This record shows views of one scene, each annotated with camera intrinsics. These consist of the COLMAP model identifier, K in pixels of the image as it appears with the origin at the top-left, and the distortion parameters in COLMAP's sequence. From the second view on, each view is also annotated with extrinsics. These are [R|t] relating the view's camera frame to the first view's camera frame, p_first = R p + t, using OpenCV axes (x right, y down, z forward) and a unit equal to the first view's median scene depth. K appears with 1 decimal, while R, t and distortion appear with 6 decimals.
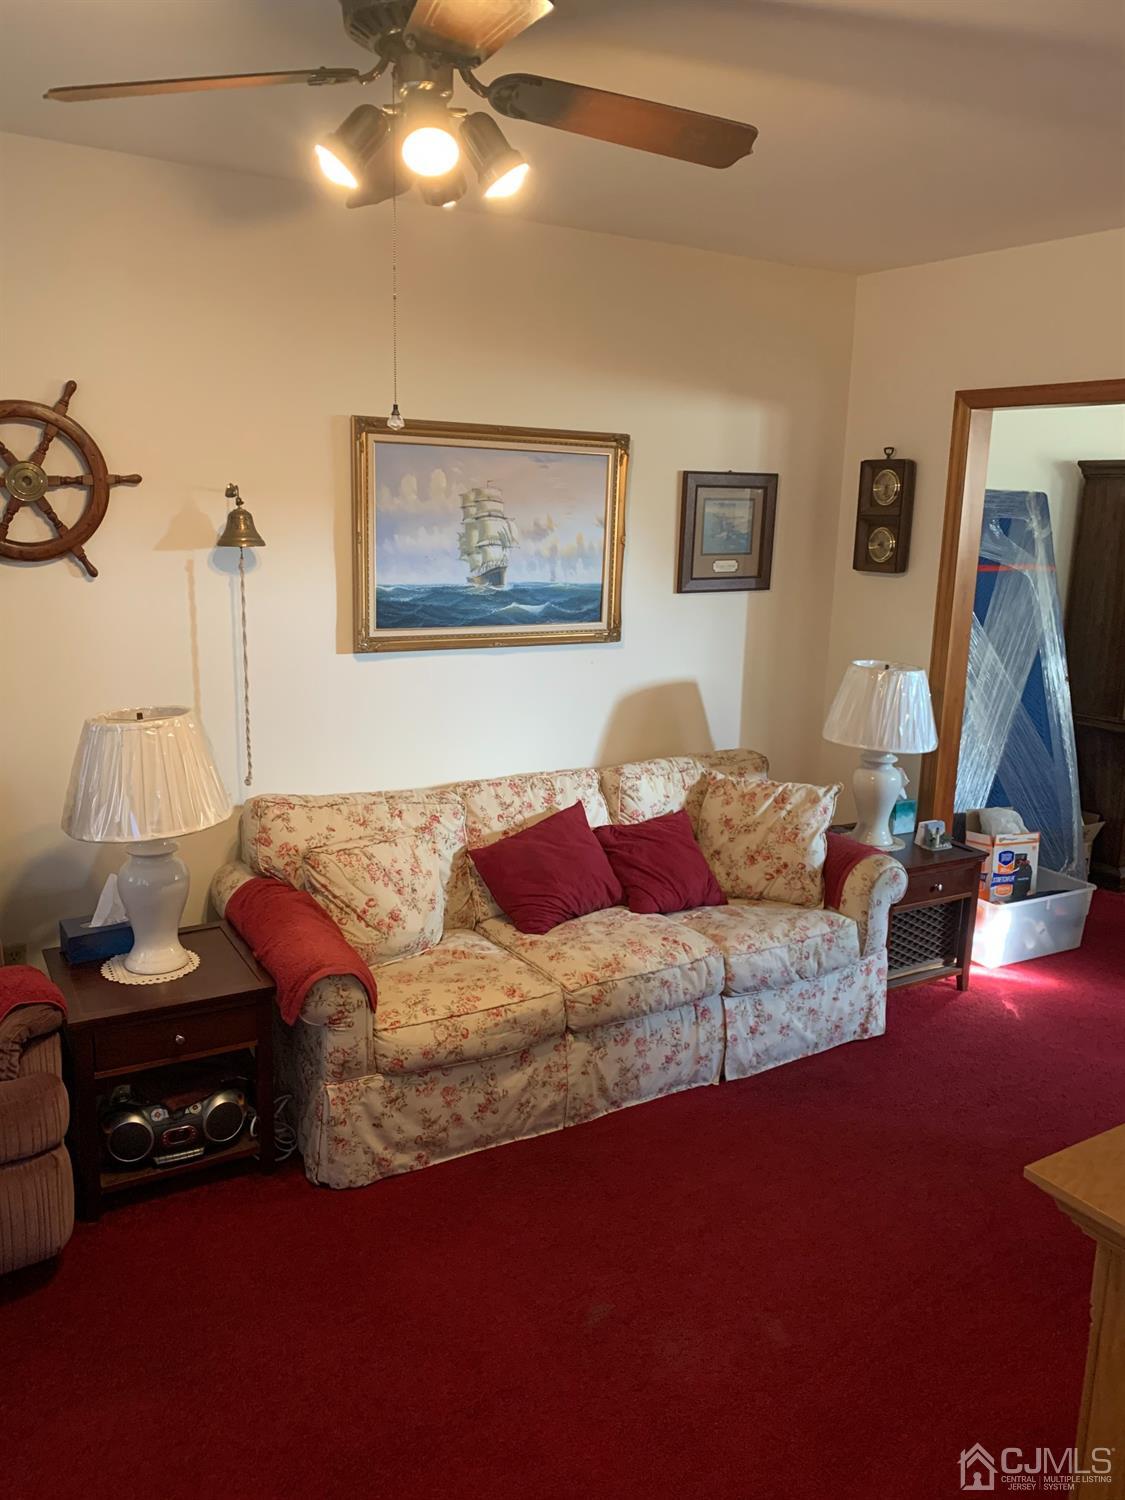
lens RADIAL K [[1160.4, 0, 560.7], [0, 1160.4, 747.2], [0, 0, 1]] dist [0.047230, -0.037121]
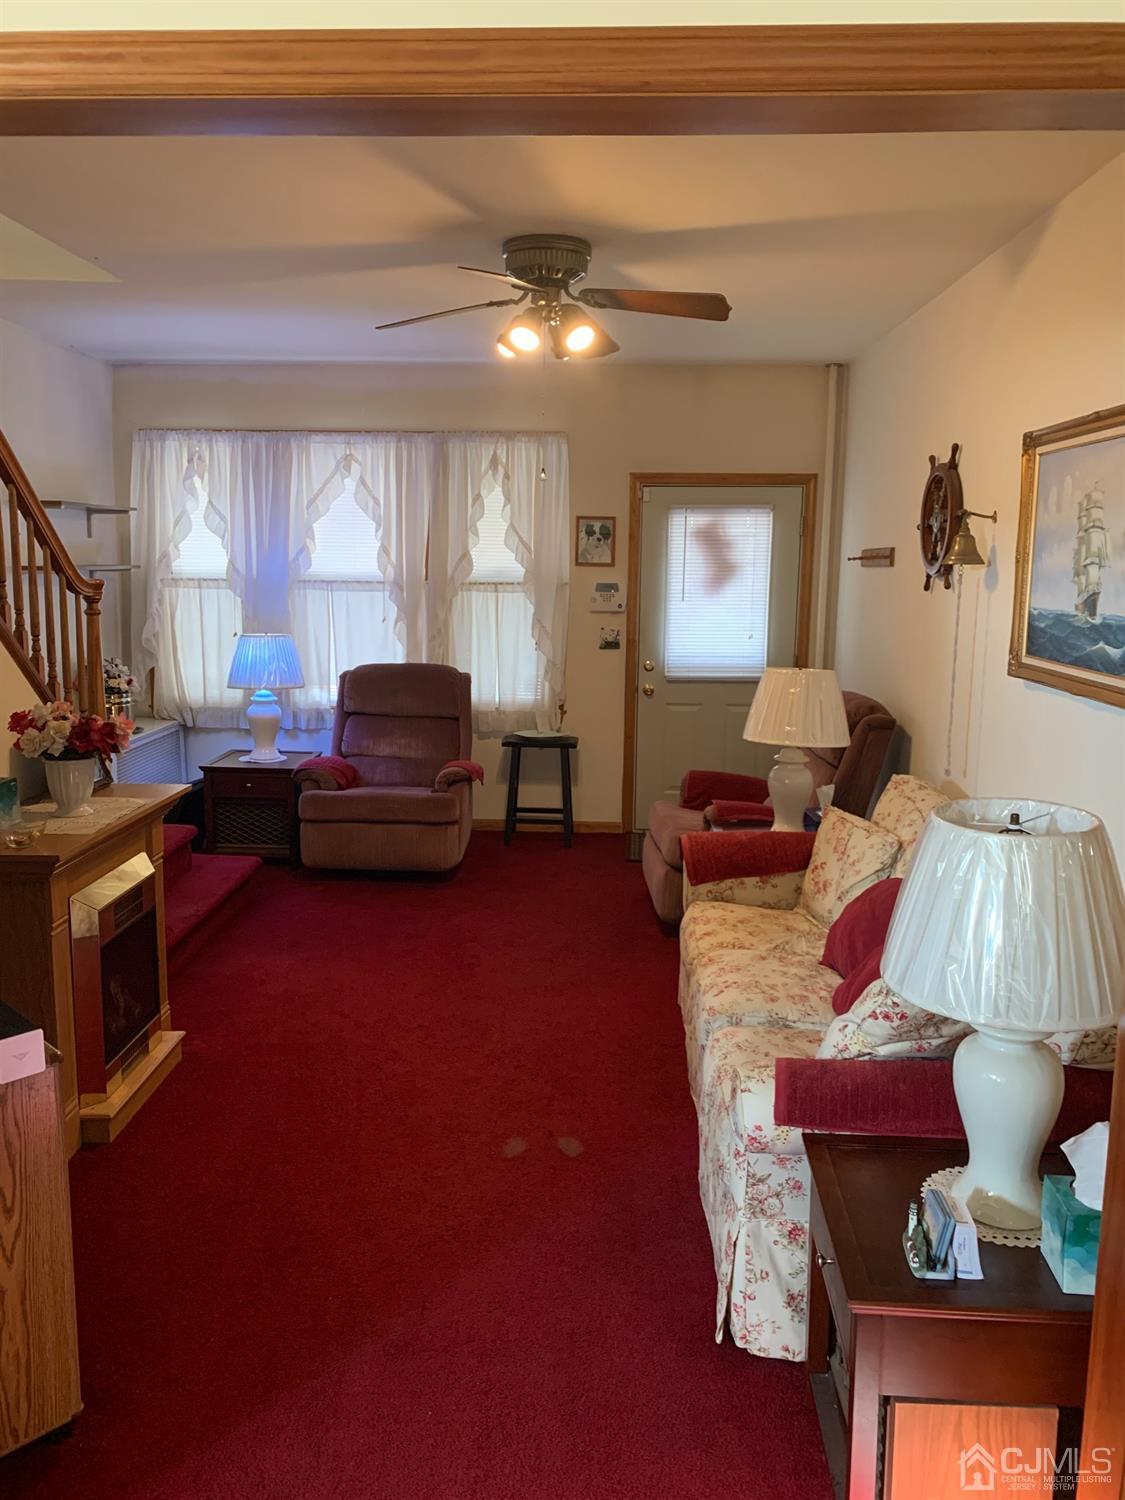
lens RADIAL K [[1160.4, 0, 560.5], [0, 1160.4, 747.8], [0, 0, 1]] dist [0.047230, -0.037121]
pose [[-0.541922, 0.102211, -0.834190, 0.806317], [-0.201223, 0.947927, 0.246869, -0.181211], [0.815984, 0.301642, -0.493135, 1.146328]]
